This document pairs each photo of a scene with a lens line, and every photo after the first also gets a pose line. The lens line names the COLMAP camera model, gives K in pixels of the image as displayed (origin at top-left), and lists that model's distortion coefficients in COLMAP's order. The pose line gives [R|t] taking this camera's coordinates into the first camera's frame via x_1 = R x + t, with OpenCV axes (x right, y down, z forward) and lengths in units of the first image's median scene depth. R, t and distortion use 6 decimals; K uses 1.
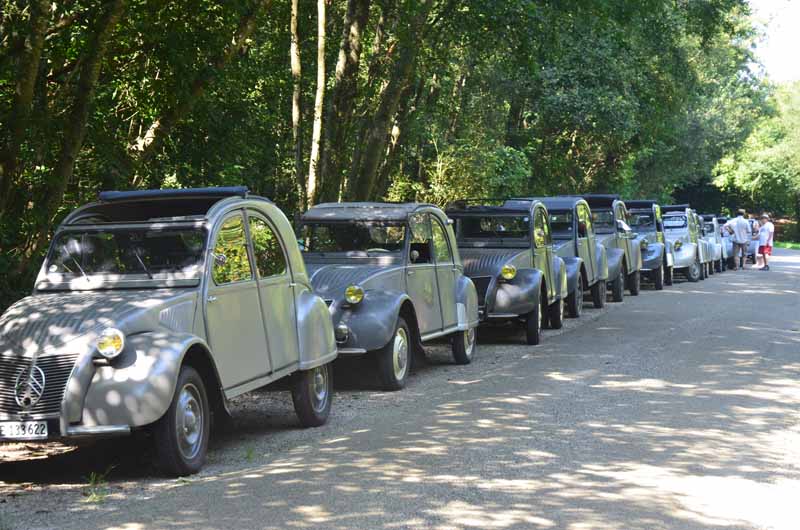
lens RADIAL K [[1822.0, 0, 400.0], [0, 1822.0, 265.0], [0, 0, 1]] dist [0.226770, 0.144718]
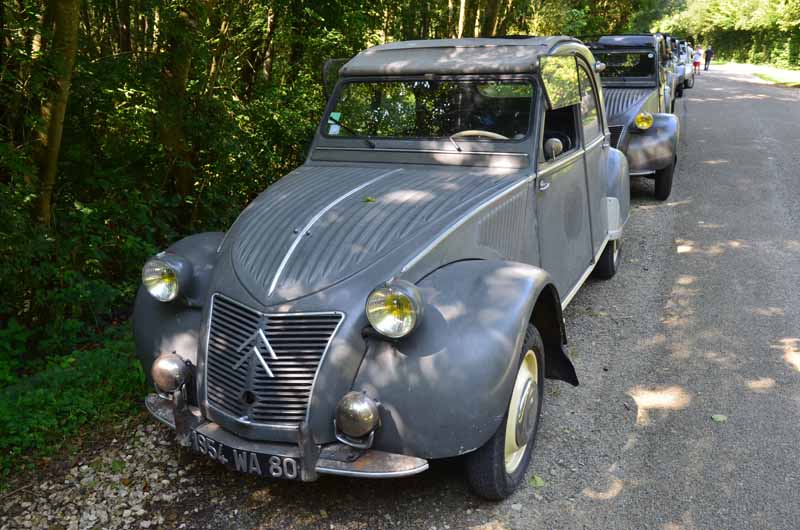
lens RADIAL K [[760.1, 0, 400.0], [0, 760.1, 265.0], [0, 0, 1]] dist [0.000396, 0.000472]
pose [[0.989907, 0.012219, -0.141192, -0.002898], [0.022620, 0.969882, 0.242521, -0.020116], [0.139903, -0.243267, 0.959817, 0.635062]]
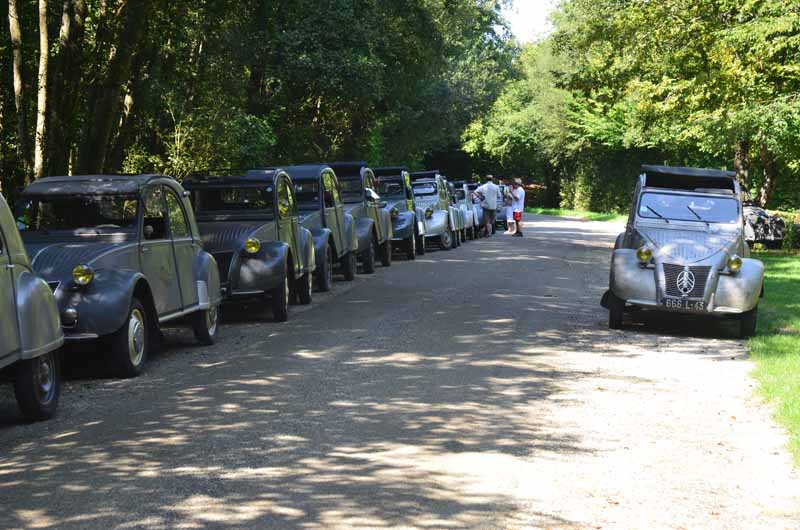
lens RADIAL K [[1904.0, 0, 400.0], [0, 1904.0, 265.0], [0, 0, 1]] dist [0.167207, 0.449591]
pose [[0.990411, -0.034436, 0.133793, 0.003233], [0.032645, 0.999346, 0.015561, 0.001019], [-0.134241, -0.011044, 0.990887, 0.016337]]
